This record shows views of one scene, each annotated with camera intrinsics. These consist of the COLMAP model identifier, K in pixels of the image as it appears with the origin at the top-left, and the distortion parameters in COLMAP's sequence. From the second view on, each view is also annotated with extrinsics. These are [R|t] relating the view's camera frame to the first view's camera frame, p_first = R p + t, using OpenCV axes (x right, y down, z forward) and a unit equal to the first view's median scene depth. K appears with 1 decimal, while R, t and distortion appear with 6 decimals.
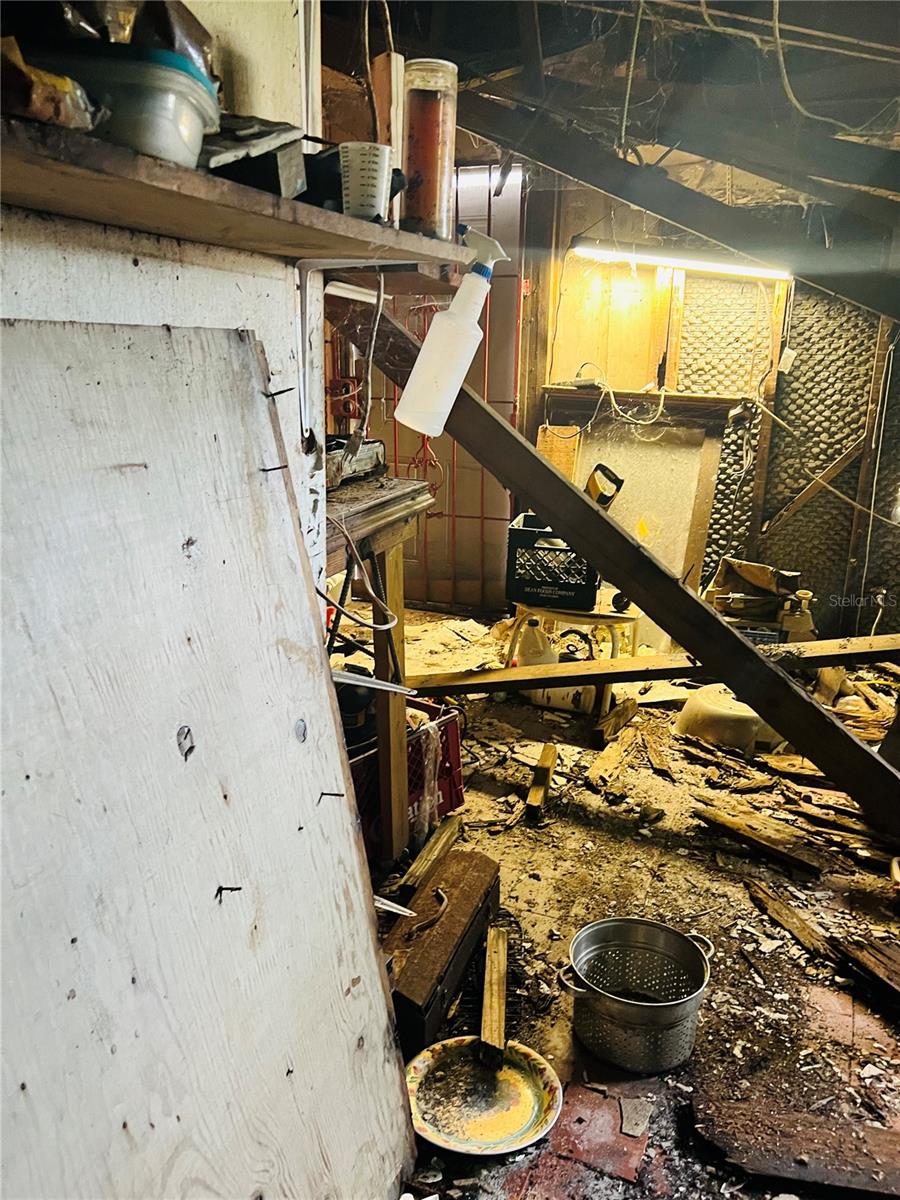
lens RADIAL K [[900.6, 0, 457.4], [0, 900.6, 602.9], [0, 0, 1]] dist [0.035940, -0.054387]
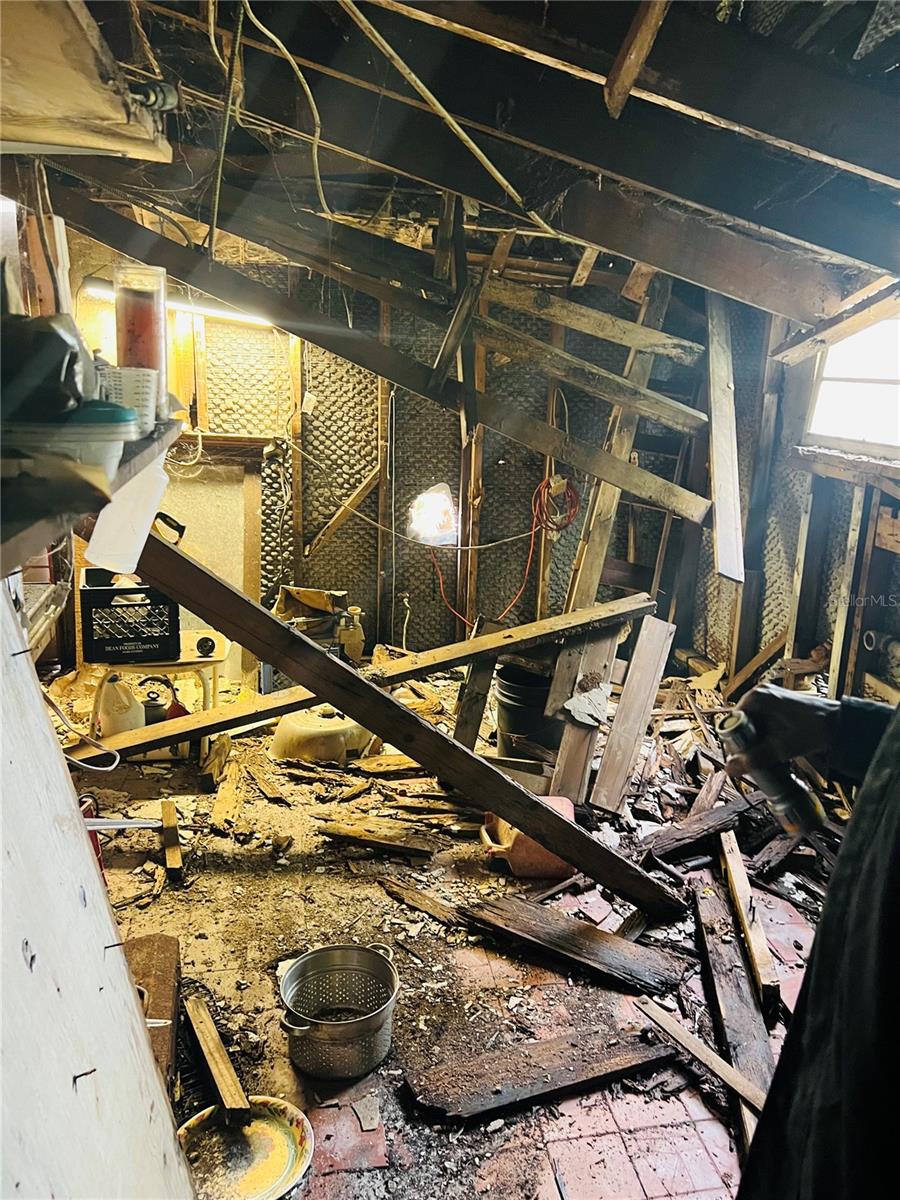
lens RADIAL K [[900.6, 0, 457.4], [0, 900.6, 602.9], [0, 0, 1]] dist [0.035940, -0.054387]
pose [[0.836921, -0.136501, 0.530028, -0.134664], [0.125120, 0.990473, 0.057516, -0.082772], [-0.532830, 0.018181, 0.846027, -0.044386]]
